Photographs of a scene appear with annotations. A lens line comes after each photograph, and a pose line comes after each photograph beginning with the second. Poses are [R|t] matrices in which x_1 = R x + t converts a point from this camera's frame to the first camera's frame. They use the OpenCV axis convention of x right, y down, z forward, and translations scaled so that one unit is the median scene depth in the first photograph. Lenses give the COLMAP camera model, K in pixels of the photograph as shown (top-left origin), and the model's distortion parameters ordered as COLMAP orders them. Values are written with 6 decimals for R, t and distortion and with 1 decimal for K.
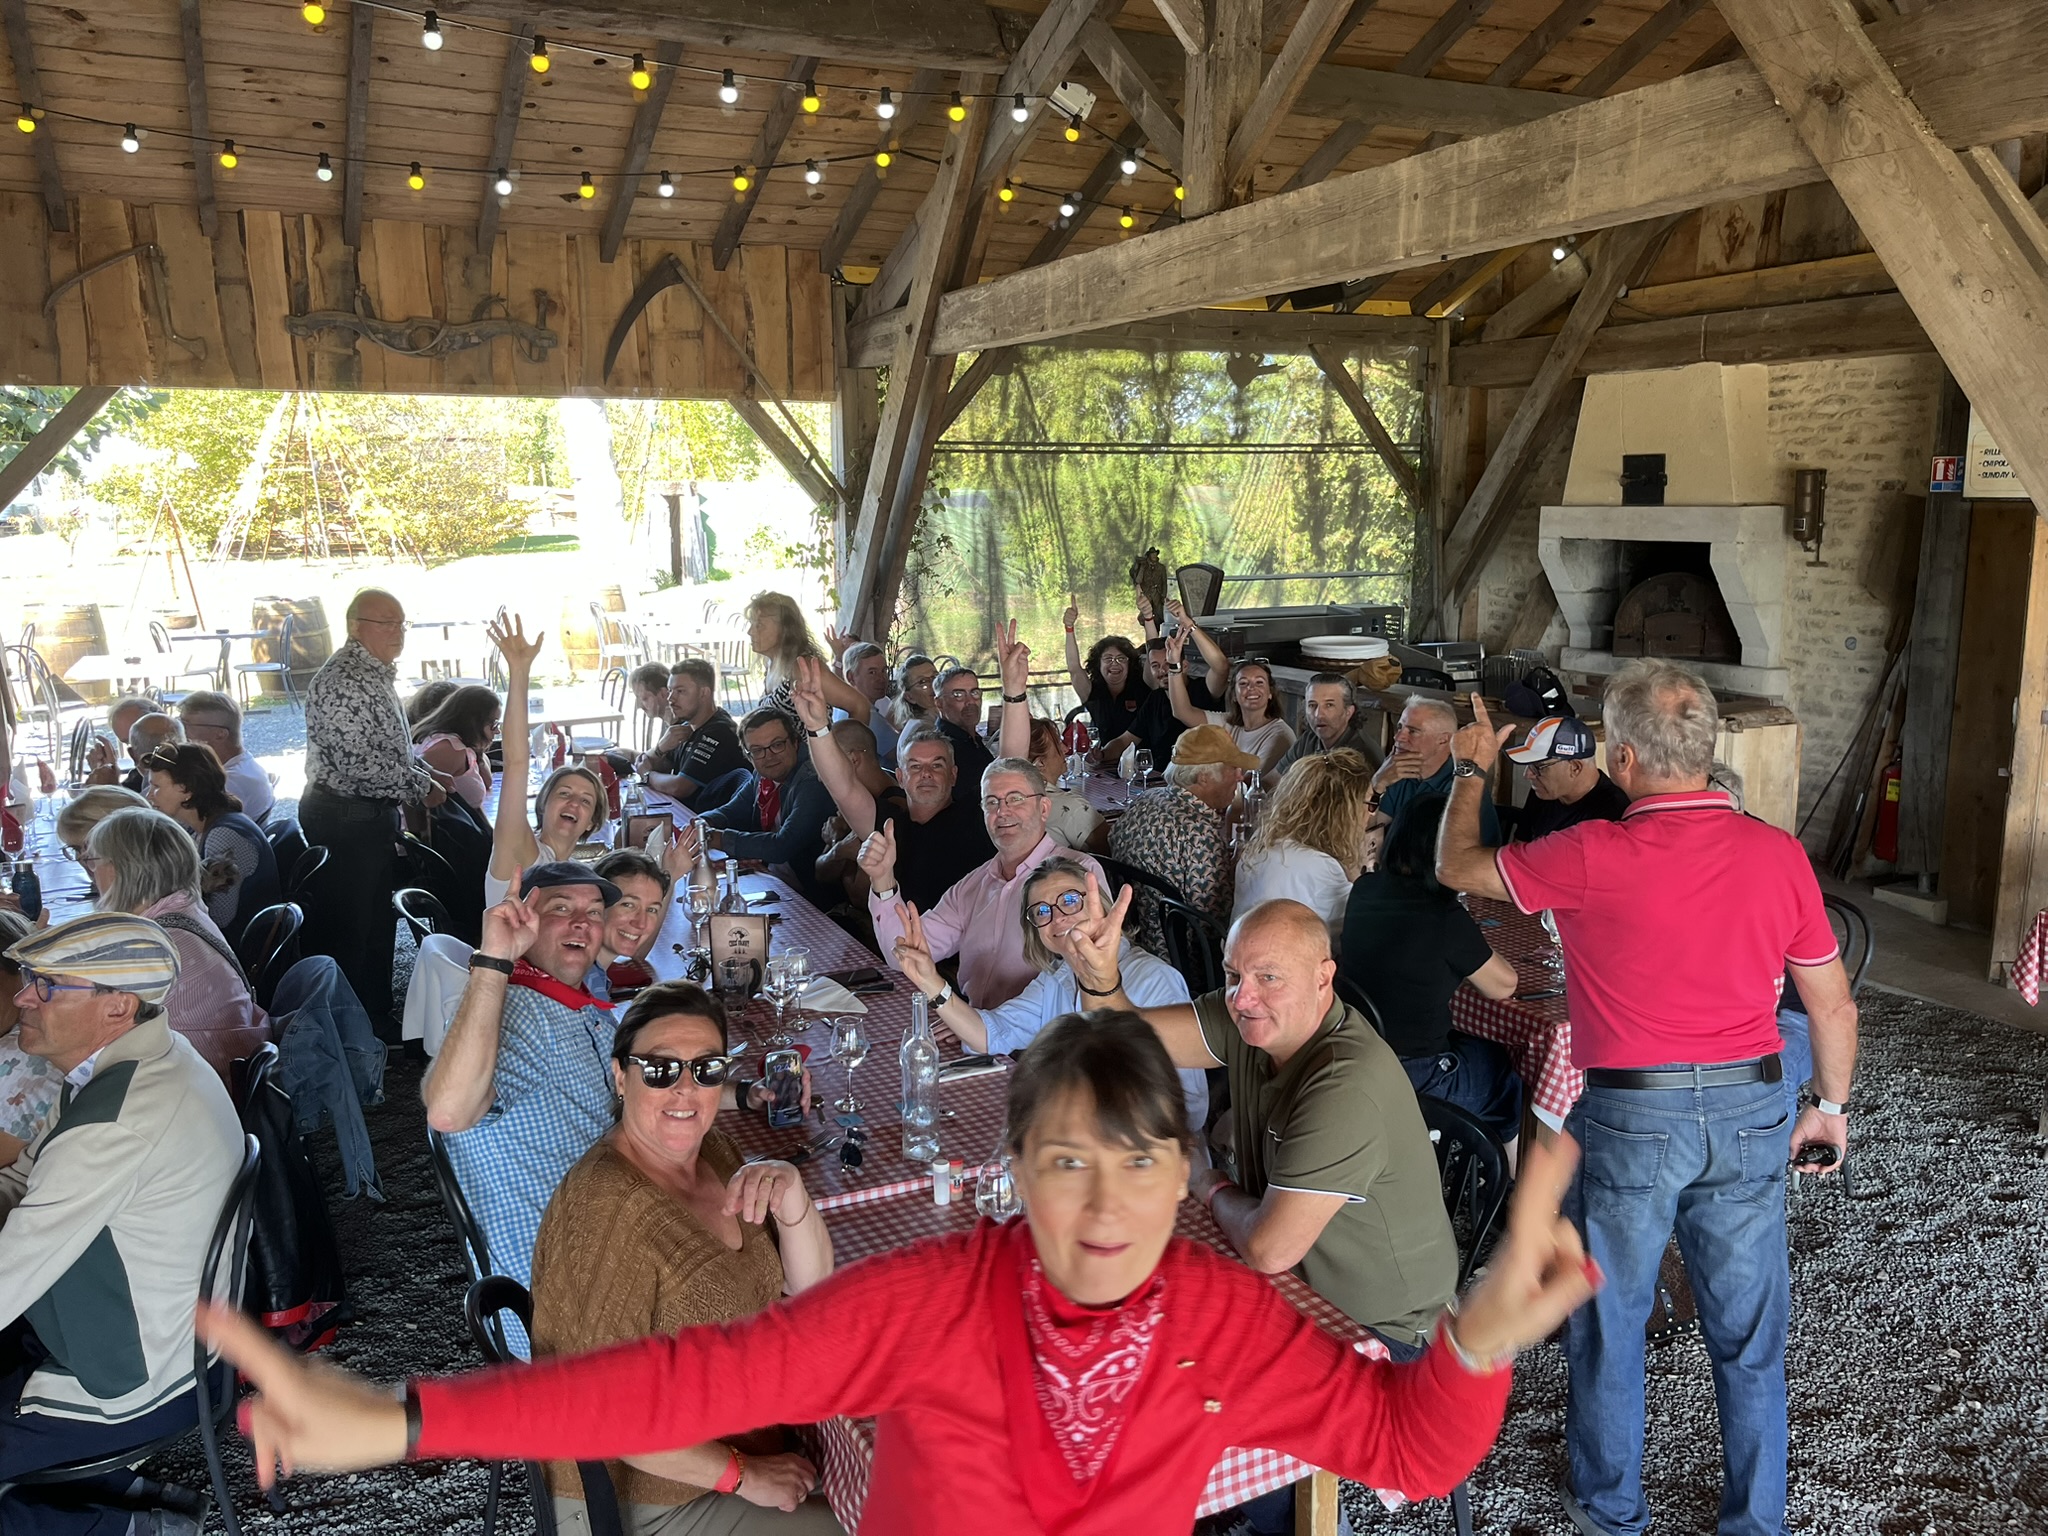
lens RADIAL K [[1555.7, 0, 1024.0], [0, 1555.7, 768.0], [0, 0, 1]] dist [0.071409, -0.071779]
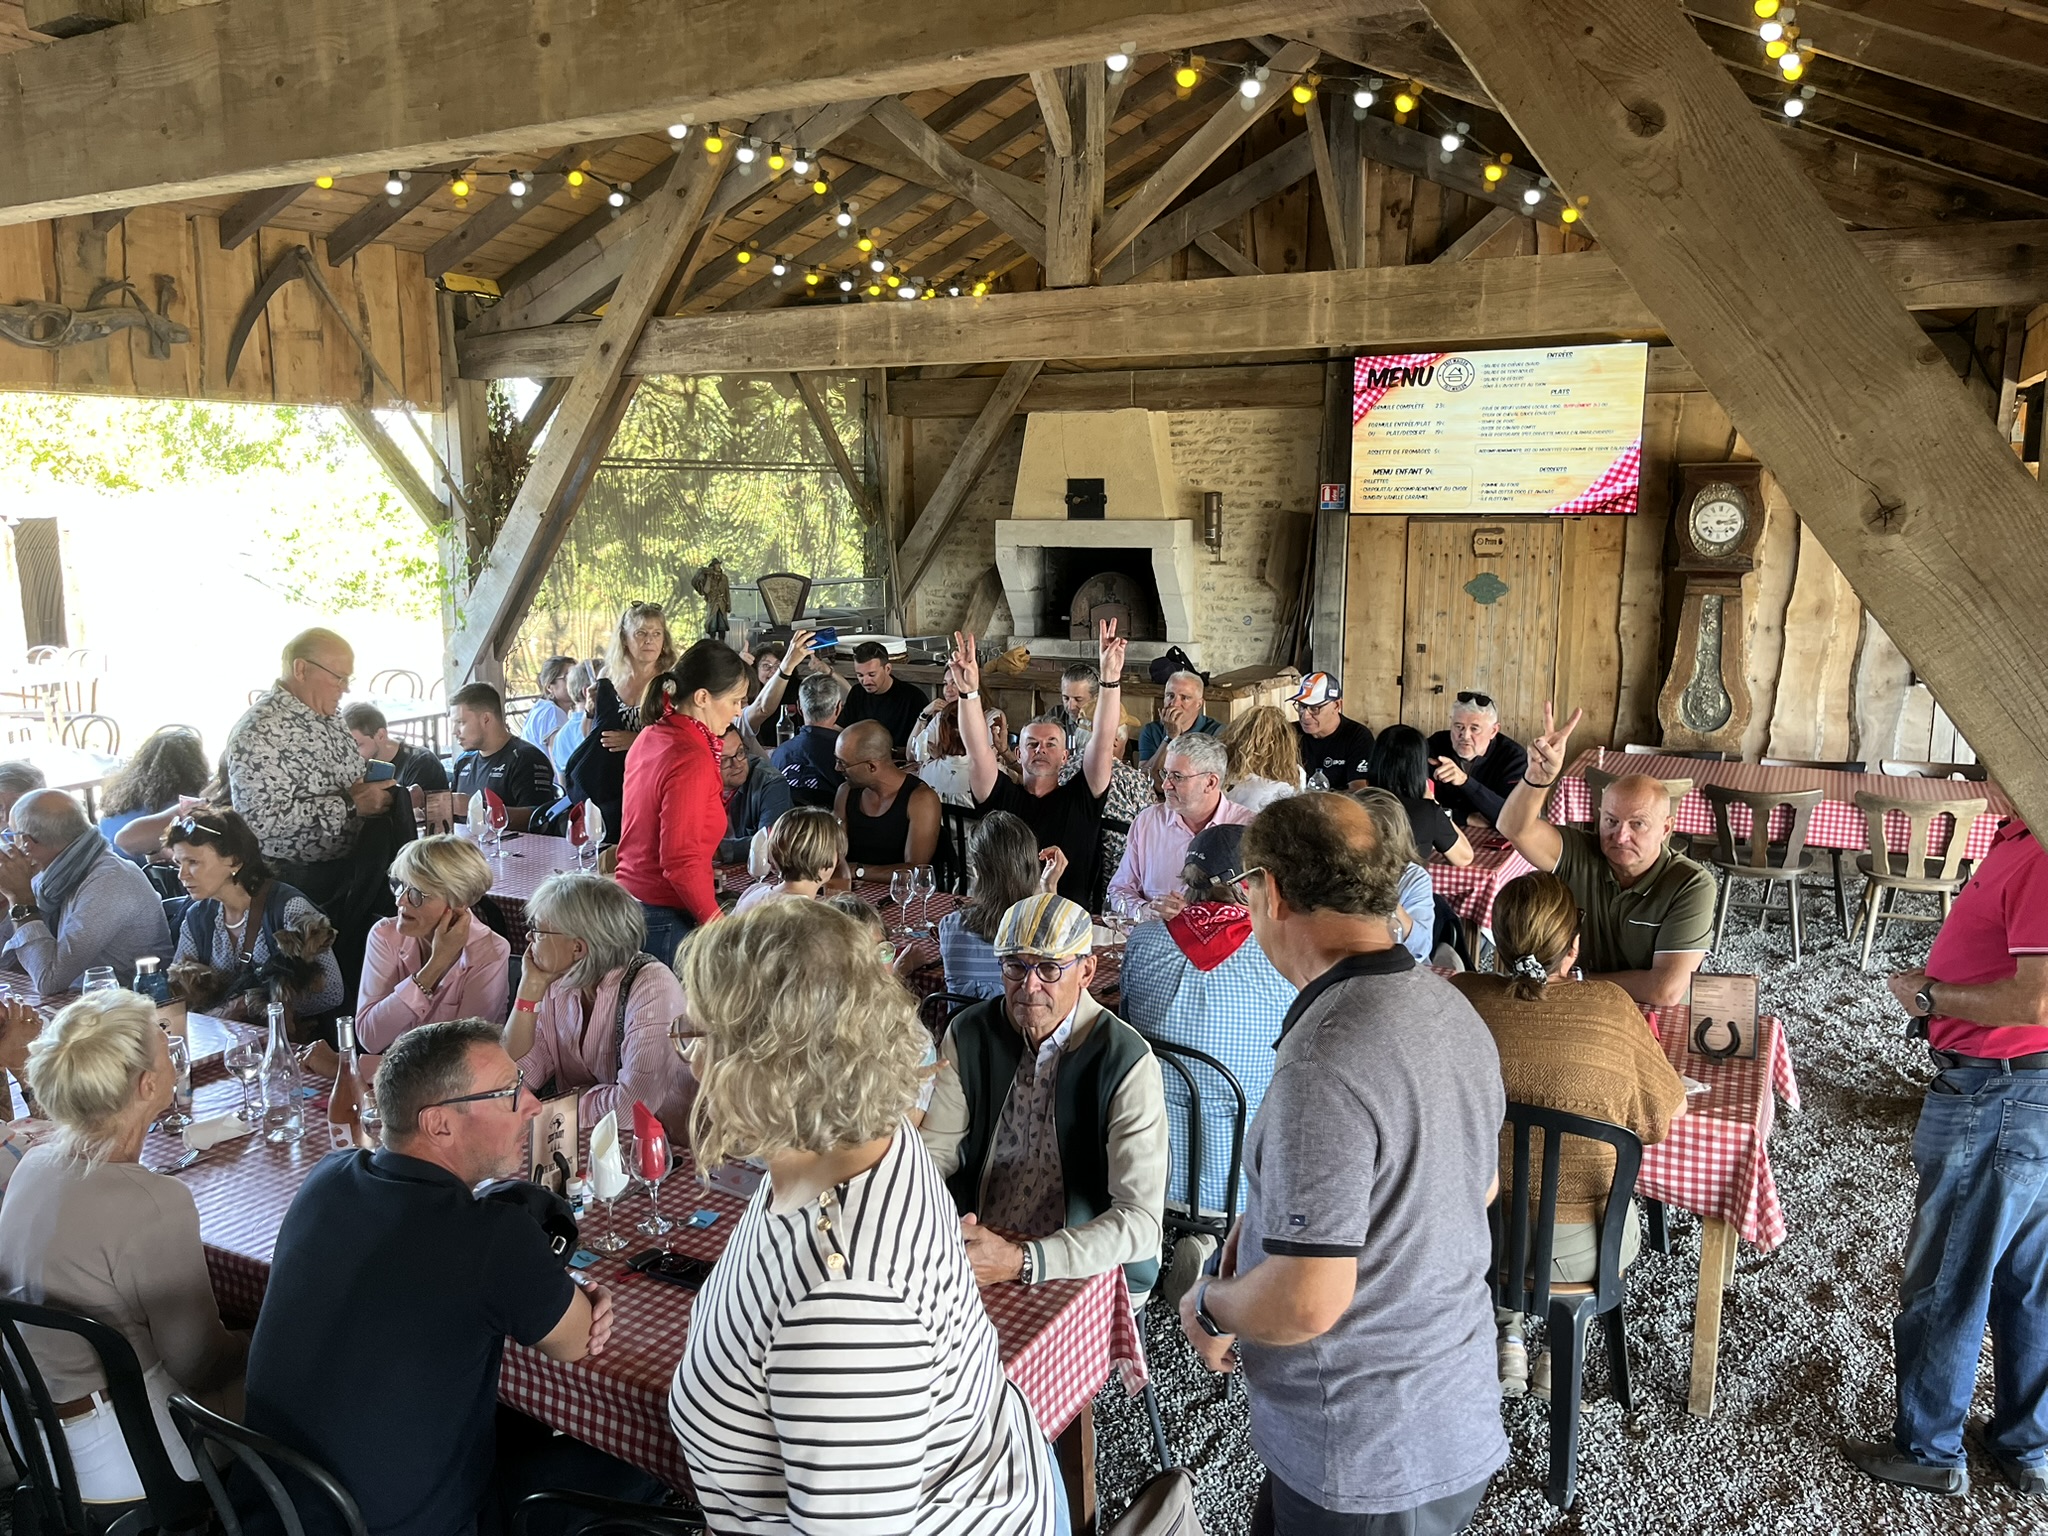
lens RADIAL K [[1578.2, 0, 1024.0], [0, 1578.2, 768.0], [0, 0, 1]] dist [0.075826, -0.077346]
pose [[0.797345, -0.101721, 0.594890, -0.447043], [0.105509, 0.994008, 0.028551, -0.011763], [-0.594229, 0.040001, 0.803300, 0.026190]]
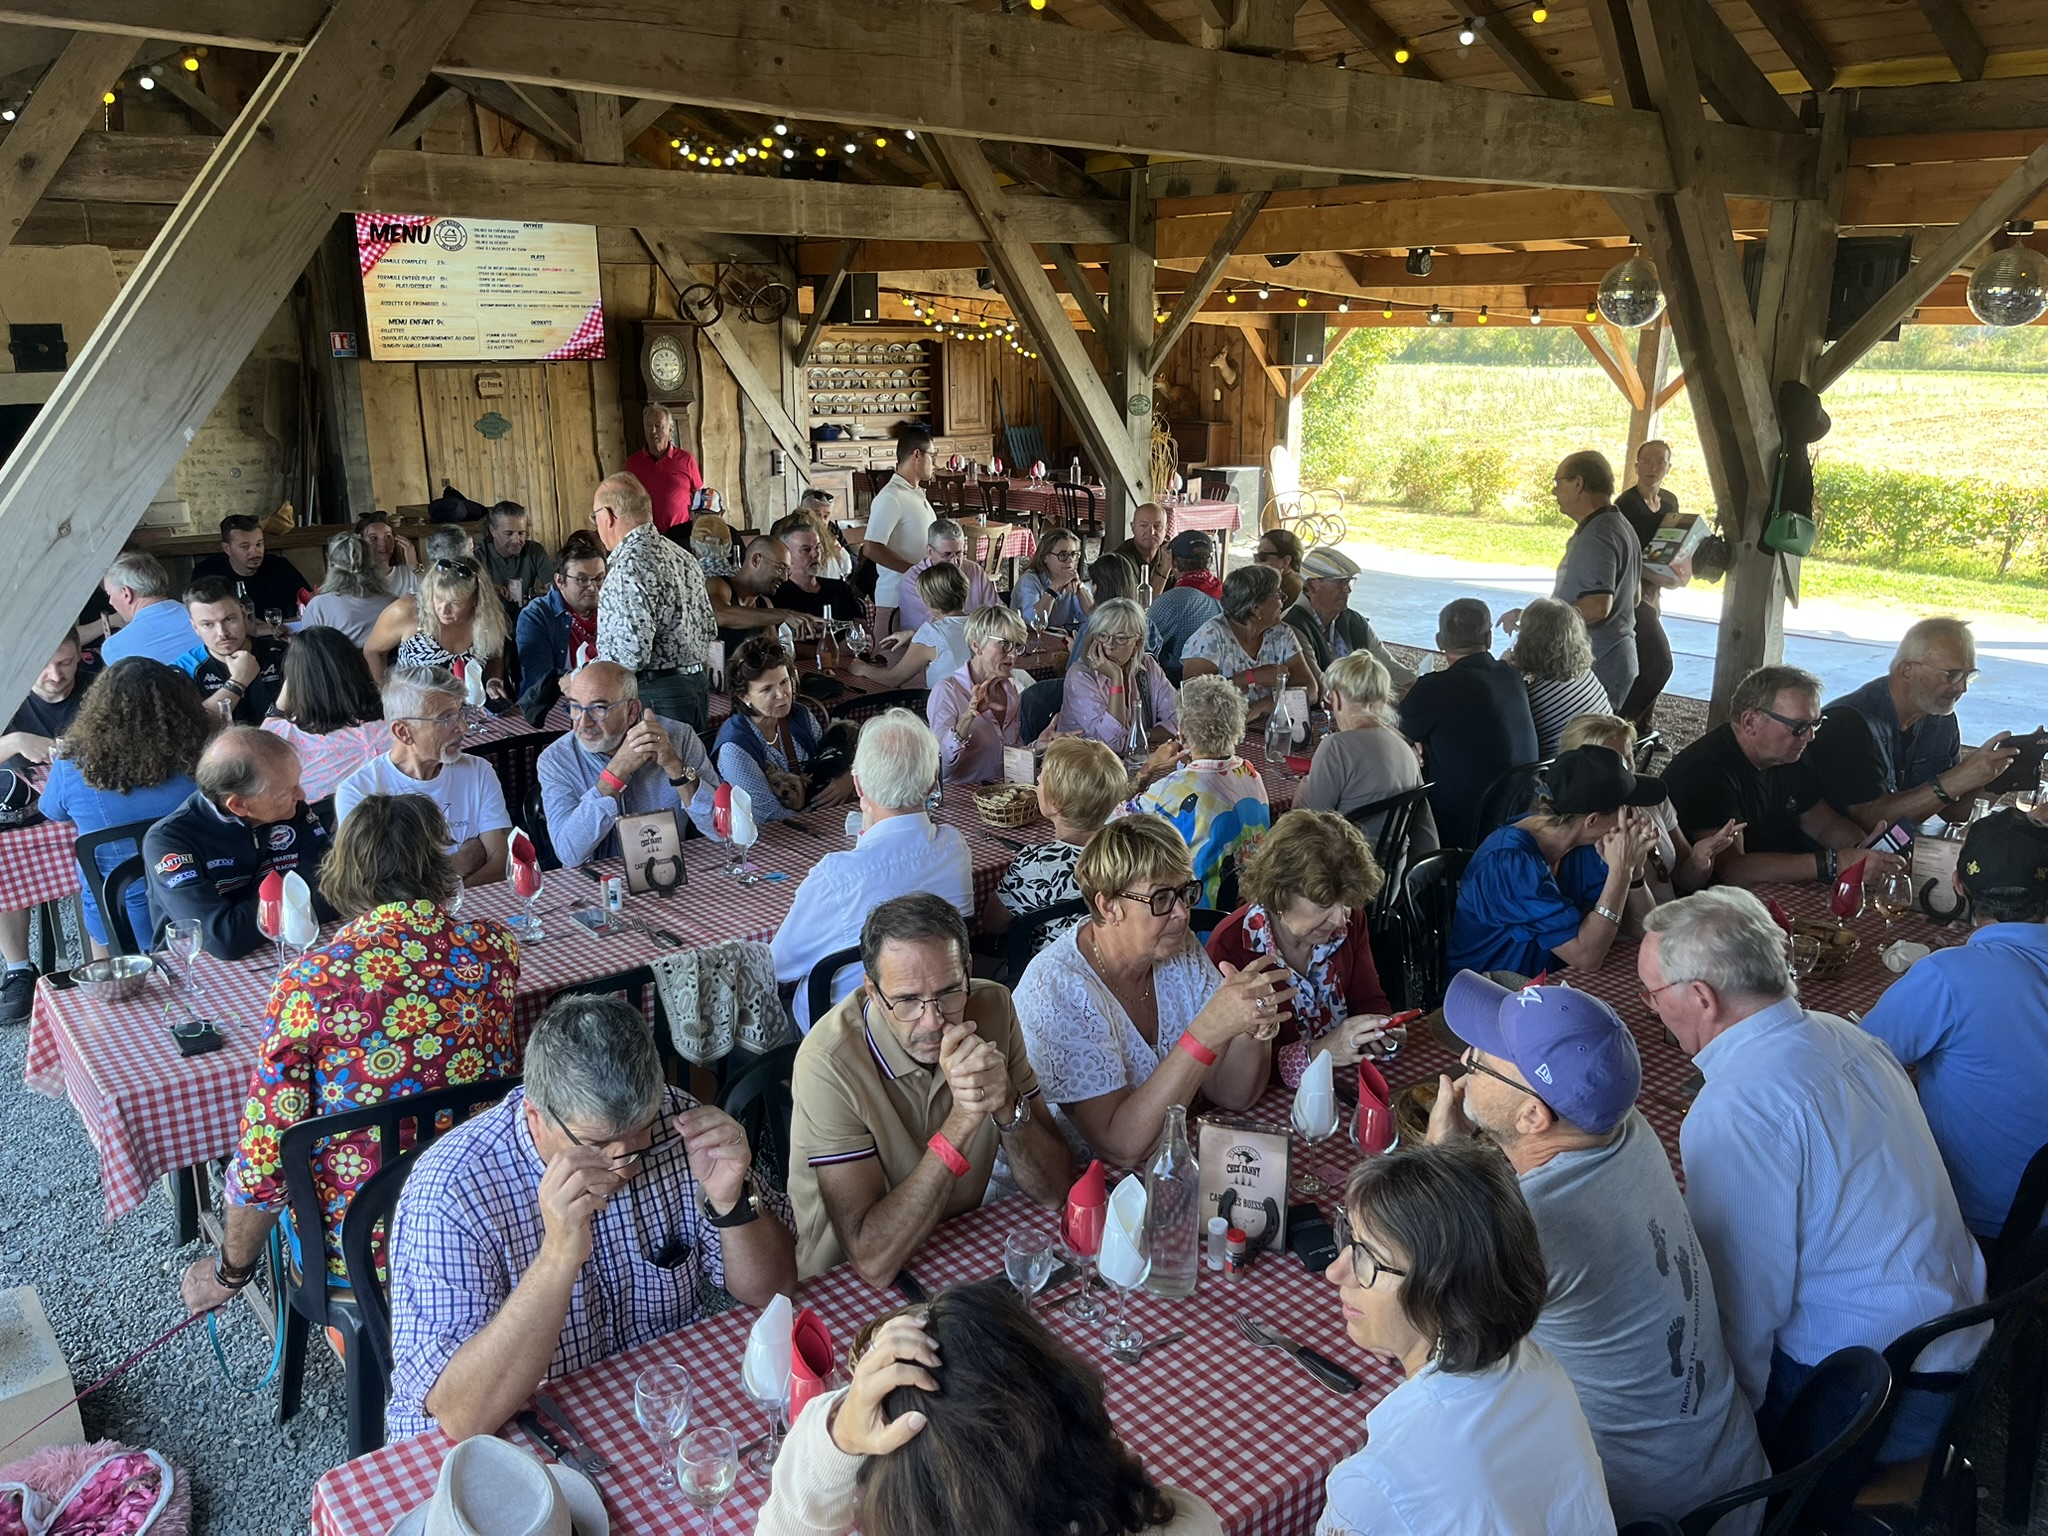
lens RADIAL K [[1578.2, 0, 1024.0], [0, 1578.2, 768.0], [0, 0, 1]] dist [0.075826, -0.077346]
pose [[-0.272561, -0.253115, 0.928247, -0.956076], [0.173750, 0.935965, 0.306237, -0.143094], [-0.946320, 0.244752, -0.211129, 0.709744]]
